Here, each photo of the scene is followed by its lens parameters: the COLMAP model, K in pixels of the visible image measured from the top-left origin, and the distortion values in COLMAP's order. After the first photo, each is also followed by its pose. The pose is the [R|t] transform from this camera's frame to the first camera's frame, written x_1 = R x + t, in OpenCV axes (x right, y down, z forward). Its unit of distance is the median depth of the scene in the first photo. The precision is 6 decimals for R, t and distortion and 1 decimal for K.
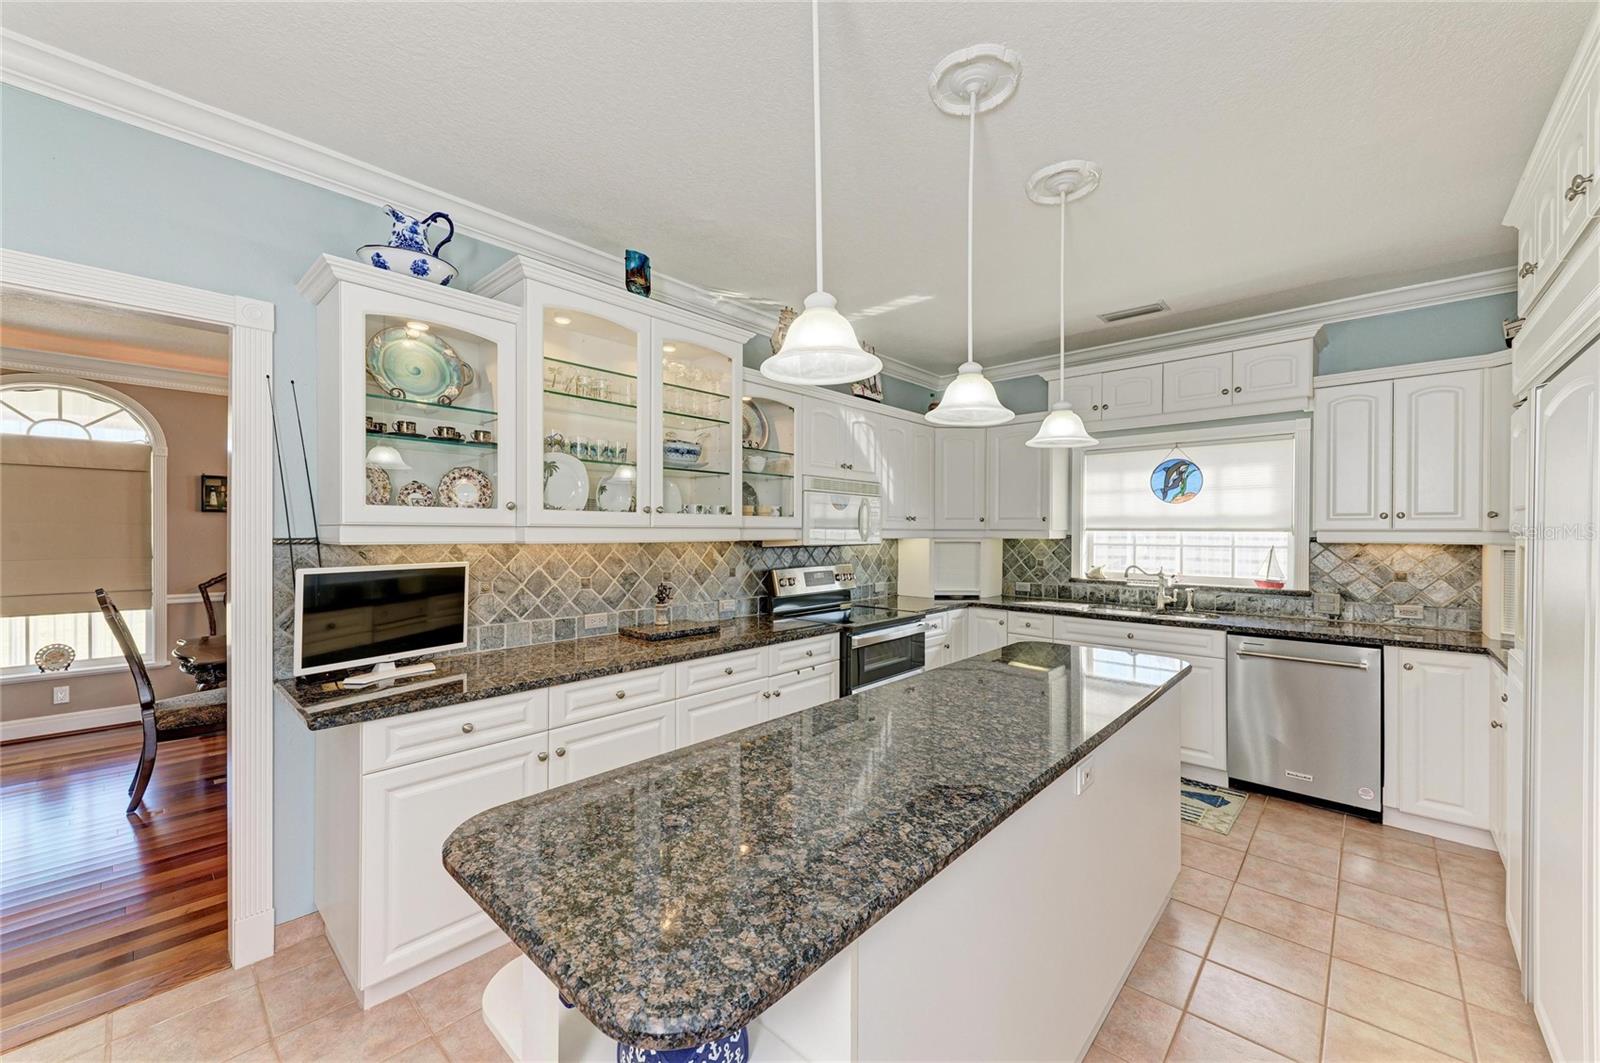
lens RADIAL K [[618.3, 0, 798.9], [0, 618.3, 532.6], [0, 0, 1]] dist [0.011525, -0.002062]
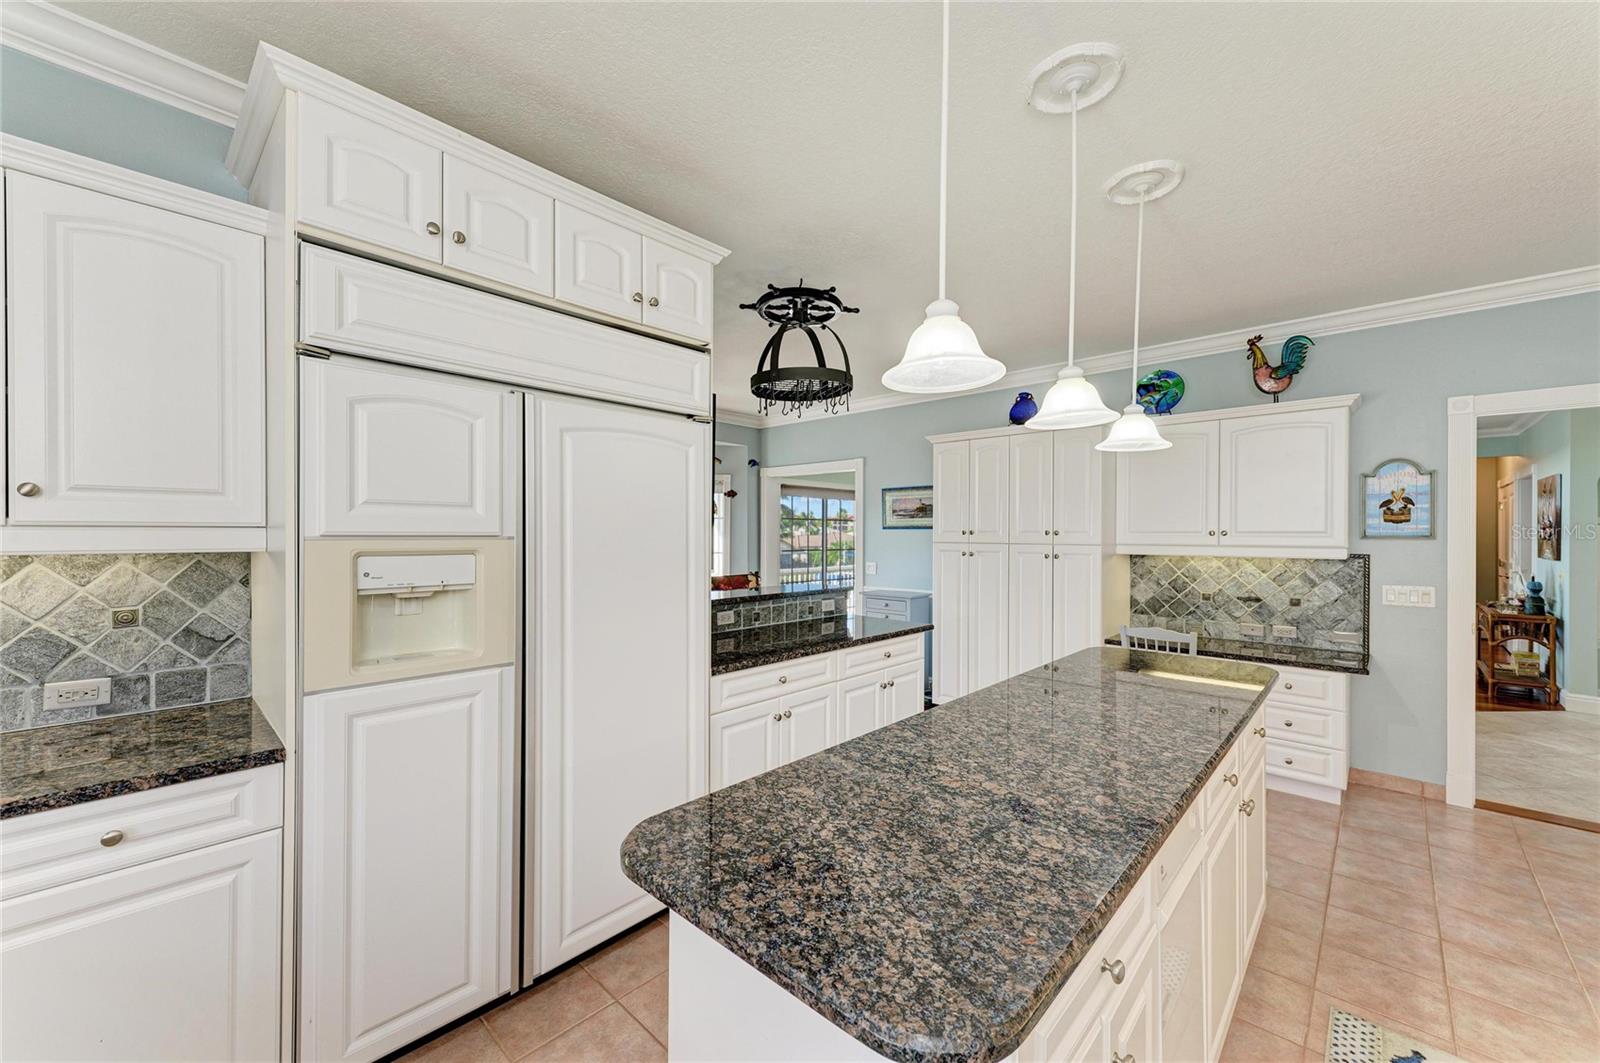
lens RADIAL K [[618.3, 0, 802.5], [0, 618.3, 537.2], [0, 0, 1]] dist [0.011525, -0.002062]
pose [[-0.999961, -0.008392, 0.002815, 0.352905], [-0.008369, 0.999932, 0.008096, -0.002987], [-0.002883, 0.008072, -0.999963, 1.003647]]
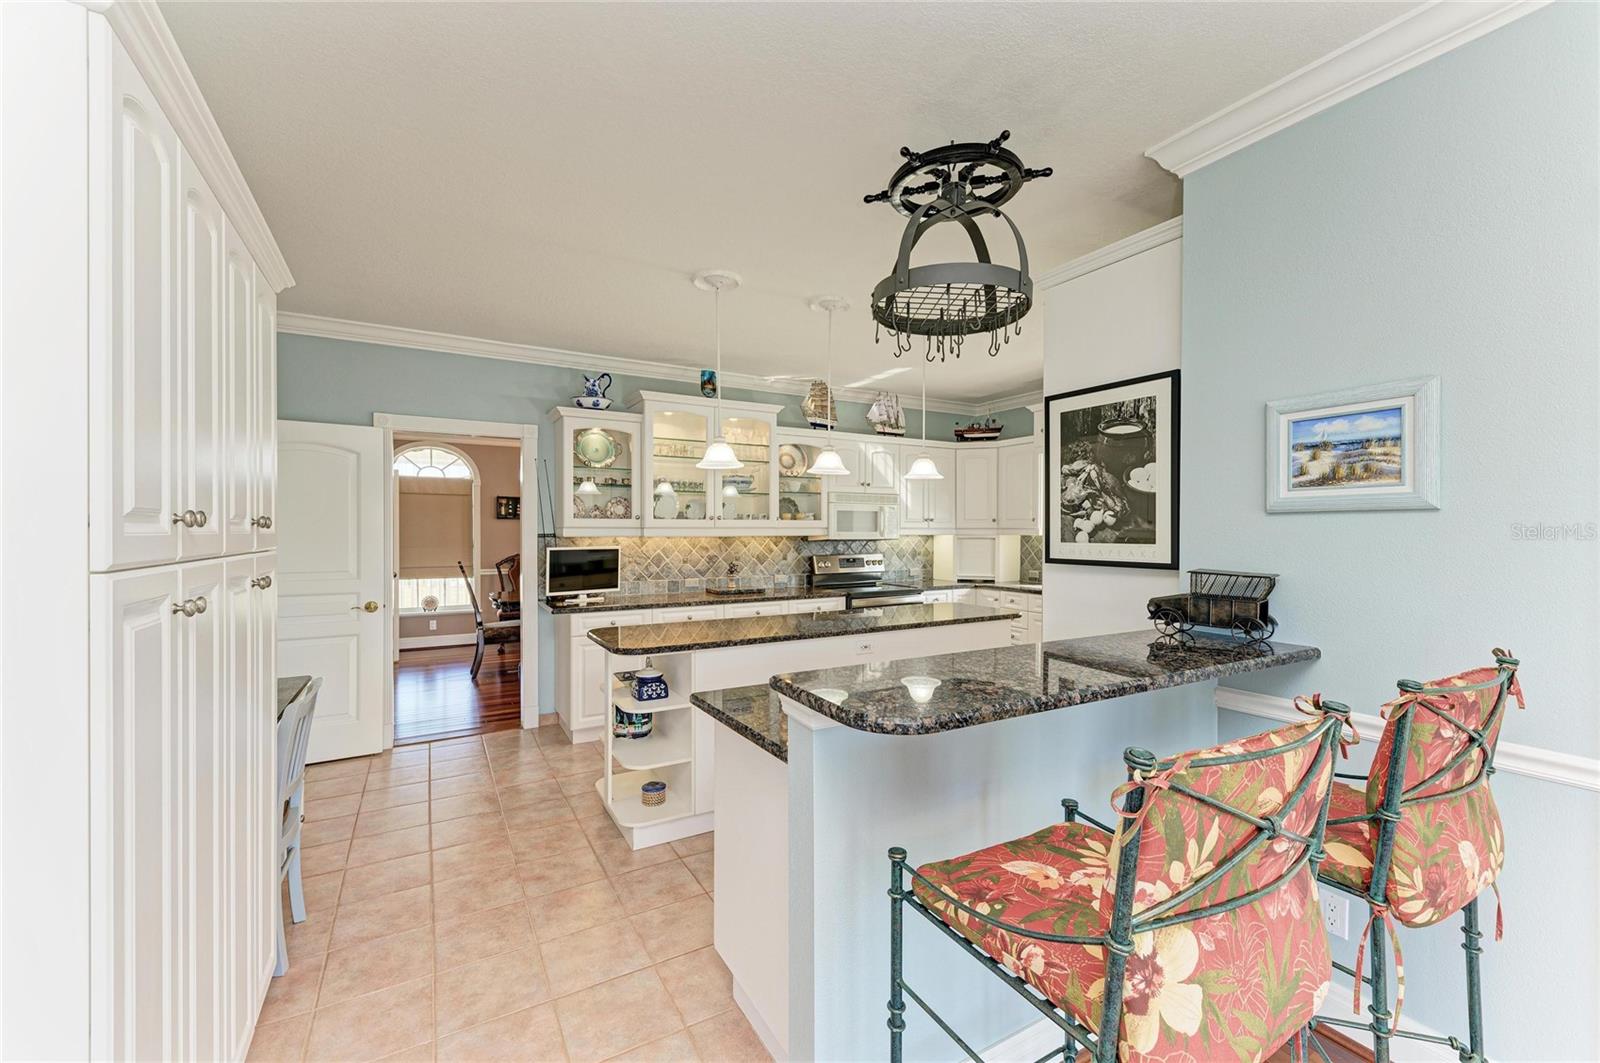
lens RADIAL K [[644.8, 0, 792.9], [0, 644.8, 528.6], [0, 0, 1]] dist [0.000388, 0.000210]
pose [[0.952723, -0.003638, -0.303817, 0.397297], [0.002358, 0.999987, -0.004580, 0.001745], [0.303830, 0.003647, 0.952719, -0.504748]]
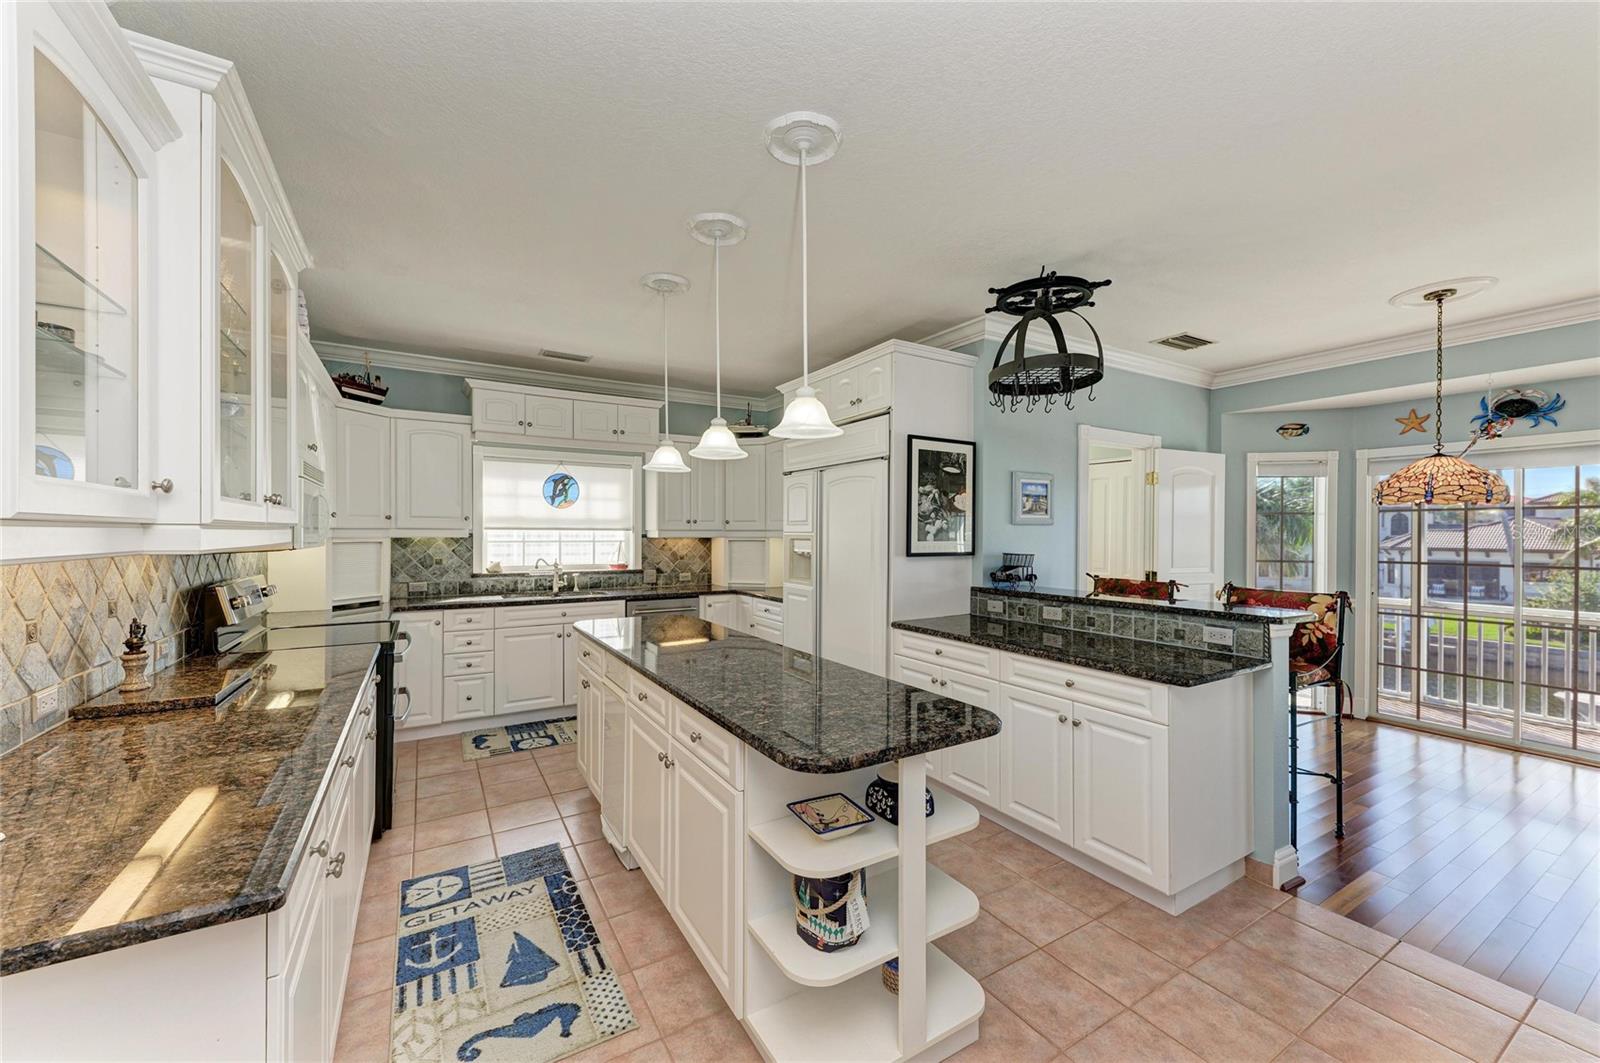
lens RADIAL K [[618.3, 0, 800.5], [0, 618.3, 534.8], [0, 0, 1]] dist [0.011525, -0.002062]
pose [[0.280060, -0.007198, 0.959956, -0.548729], [-0.000469, 0.999971, 0.007635, -0.003103], [-0.959983, -0.002589, 0.280048, 0.199121]]
